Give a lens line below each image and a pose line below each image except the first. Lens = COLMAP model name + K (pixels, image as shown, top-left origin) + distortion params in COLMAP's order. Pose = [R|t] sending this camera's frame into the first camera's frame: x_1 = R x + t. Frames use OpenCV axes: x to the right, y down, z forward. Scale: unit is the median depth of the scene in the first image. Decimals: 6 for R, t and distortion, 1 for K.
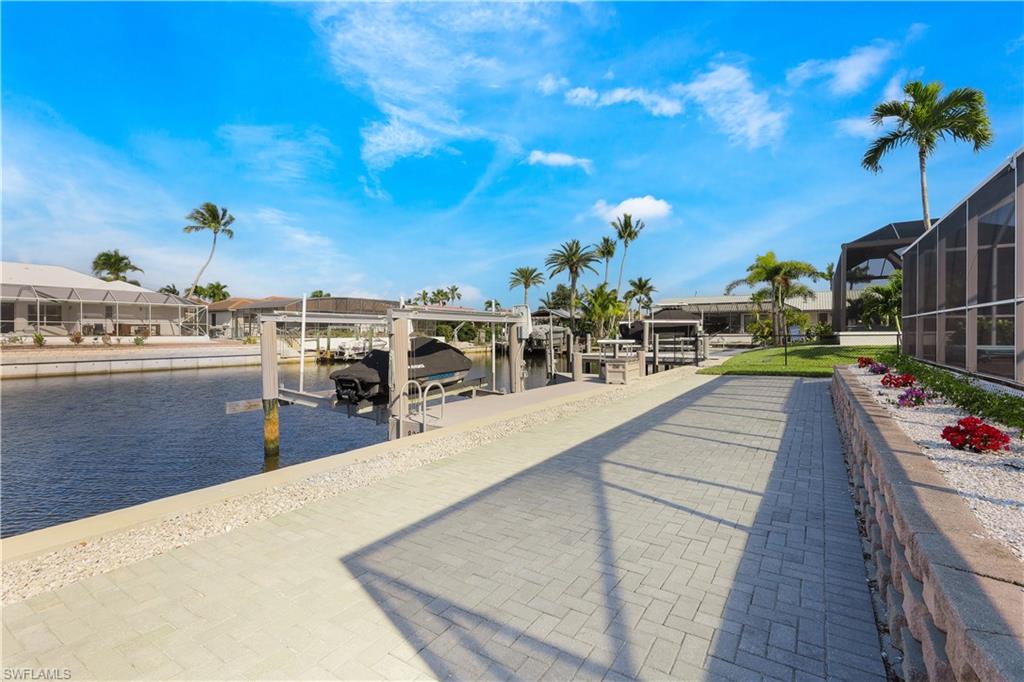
lens RADIAL K [[463.1, 0, 510.2], [0, 463.1, 338.4], [0, 0, 1]] dist [0.003769, -0.000246]
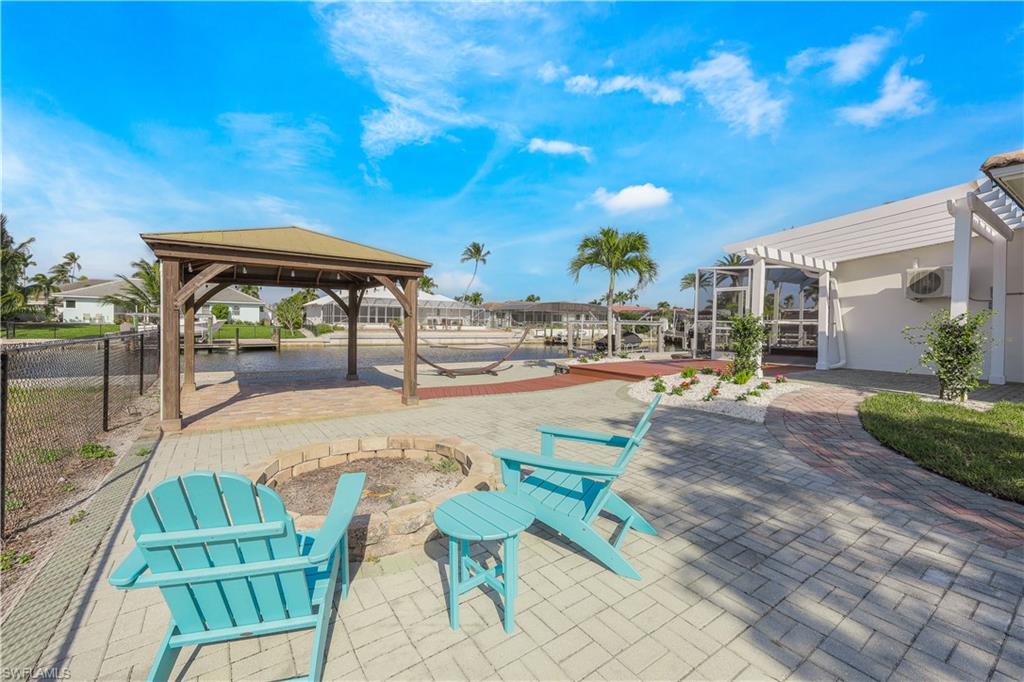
lens RADIAL K [[414.5, 0, 502.9], [0, 414.5, 334.7], [0, 0, 1]] dist [-0.002072, -0.000223]
pose [[0.913892, 0.024148, -0.405239, 0.031932], [-0.019625, 0.999690, 0.015314, 0.000485], [0.405484, -0.006042, 0.914082, -0.334415]]
